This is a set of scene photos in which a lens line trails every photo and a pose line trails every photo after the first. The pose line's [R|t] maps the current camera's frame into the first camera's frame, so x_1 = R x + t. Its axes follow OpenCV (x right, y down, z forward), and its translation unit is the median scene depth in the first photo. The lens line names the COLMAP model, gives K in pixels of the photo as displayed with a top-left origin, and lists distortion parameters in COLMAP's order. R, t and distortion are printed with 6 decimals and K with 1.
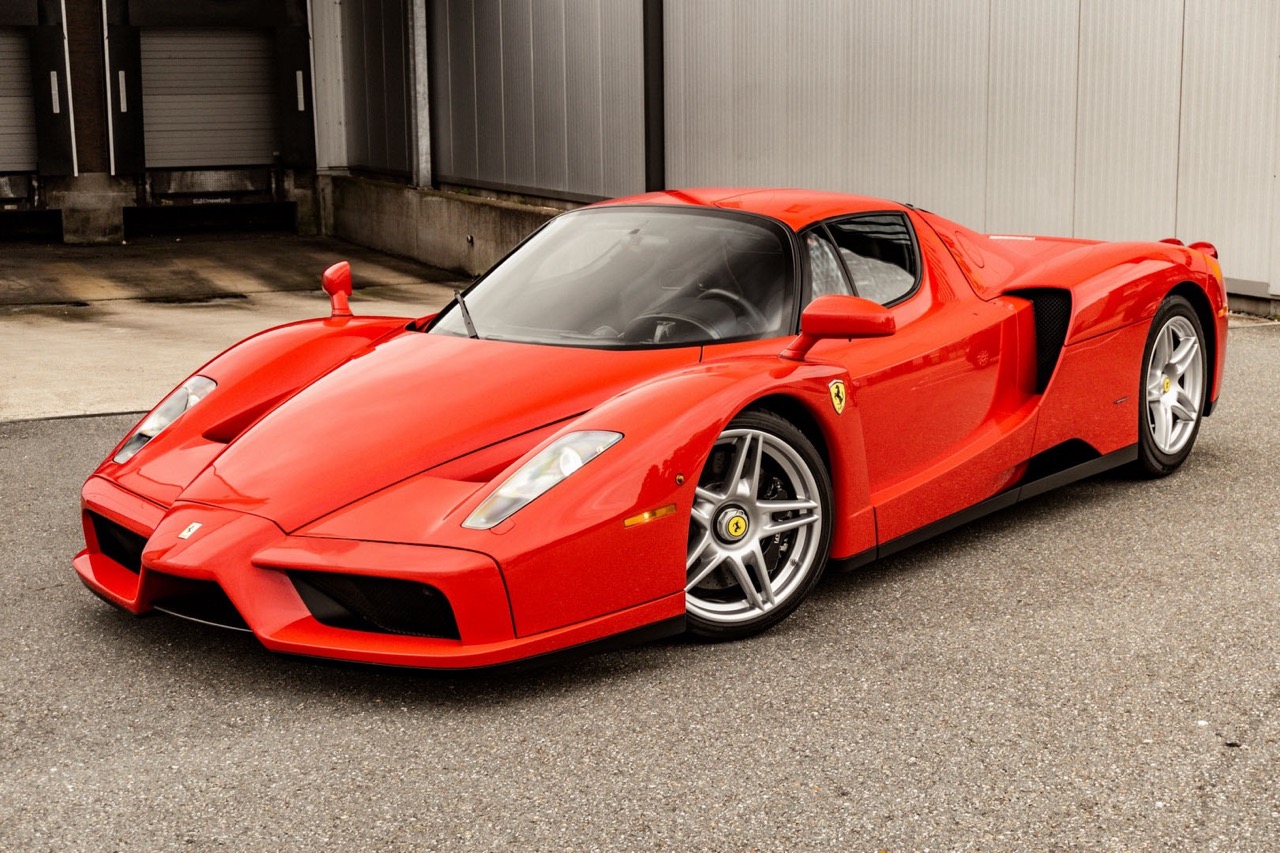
lens RADIAL K [[1871.8, 0, 640.0], [0, 1871.8, 426.5], [0, 0, 1]] dist [0.016497, -0.157461]
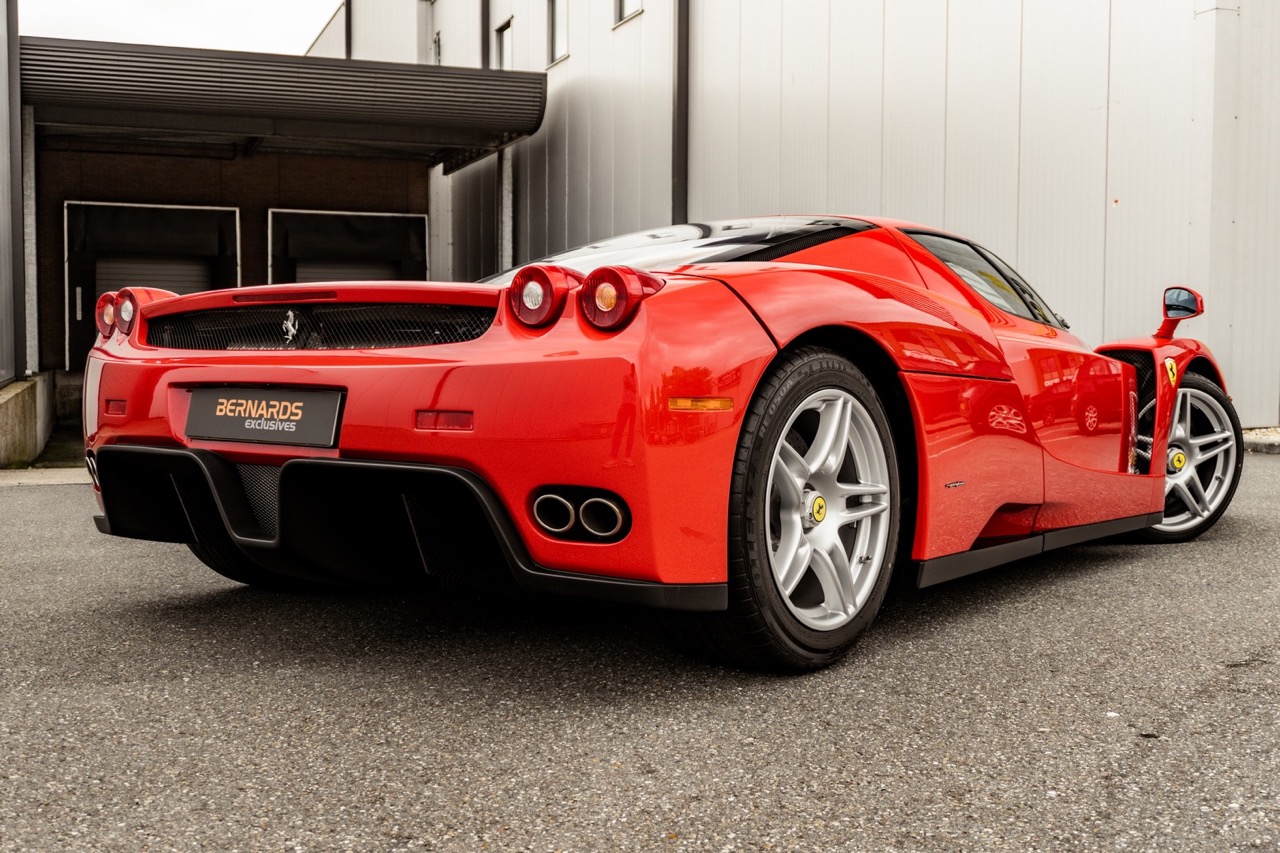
lens RADIAL K [[1422.5, 0, 637.8], [0, 1422.5, 412.3], [0, 0, 1]] dist [-0.011164, -0.022513]
pose [[0.998773, 0.018062, -0.046103, 0.082584], [-0.023944, 0.991172, -0.130402, 0.079592], [0.043341, 0.131346, 0.990389, 0.247019]]
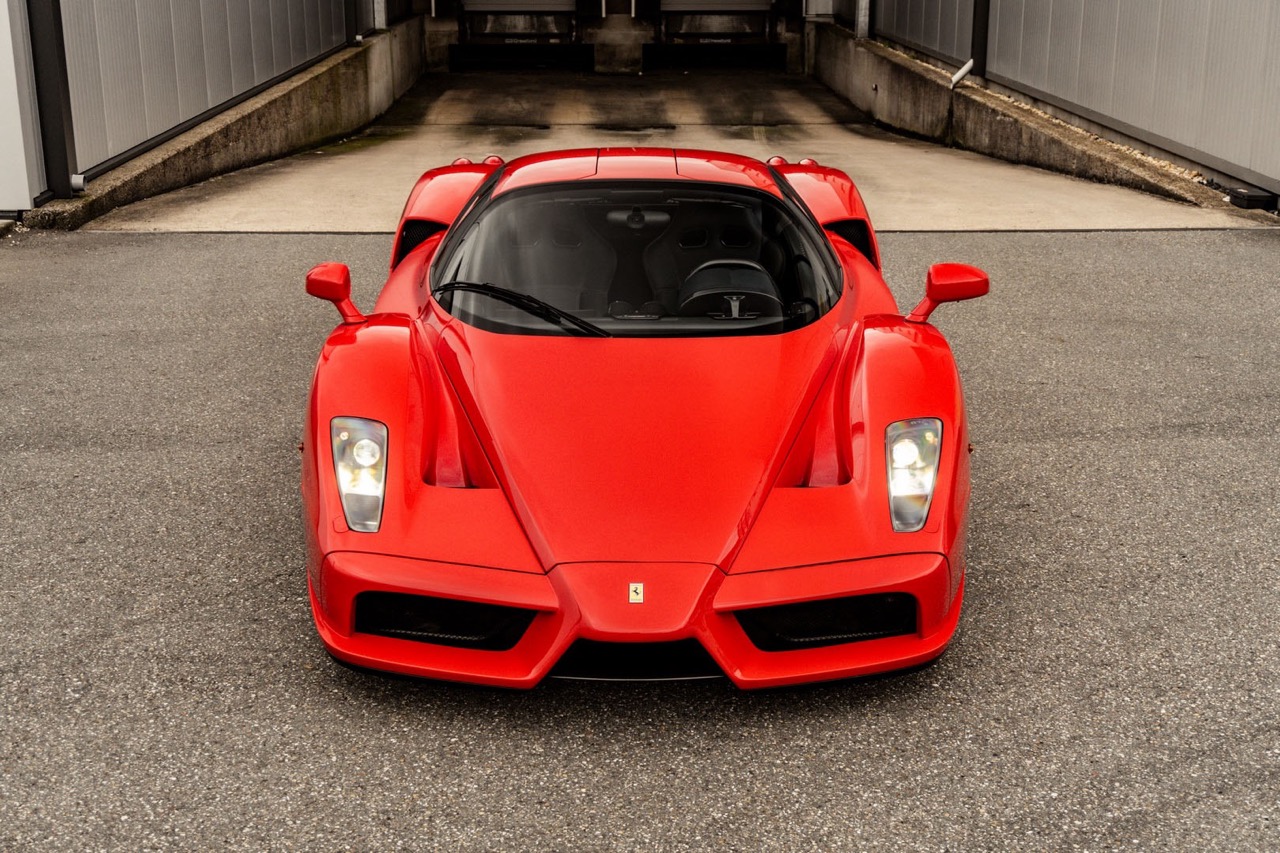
lens RADIAL K [[1634.8, 0, 640.0], [0, 1634.8, 426.5], [0, 0, 1]] dist [0.015457, -0.034281]
pose [[0.928444, 0.119912, -0.351585, 0.653034], [-0.076491, 0.987897, 0.134939, -0.076211], [0.363511, -0.098390, 0.926380, -0.054245]]
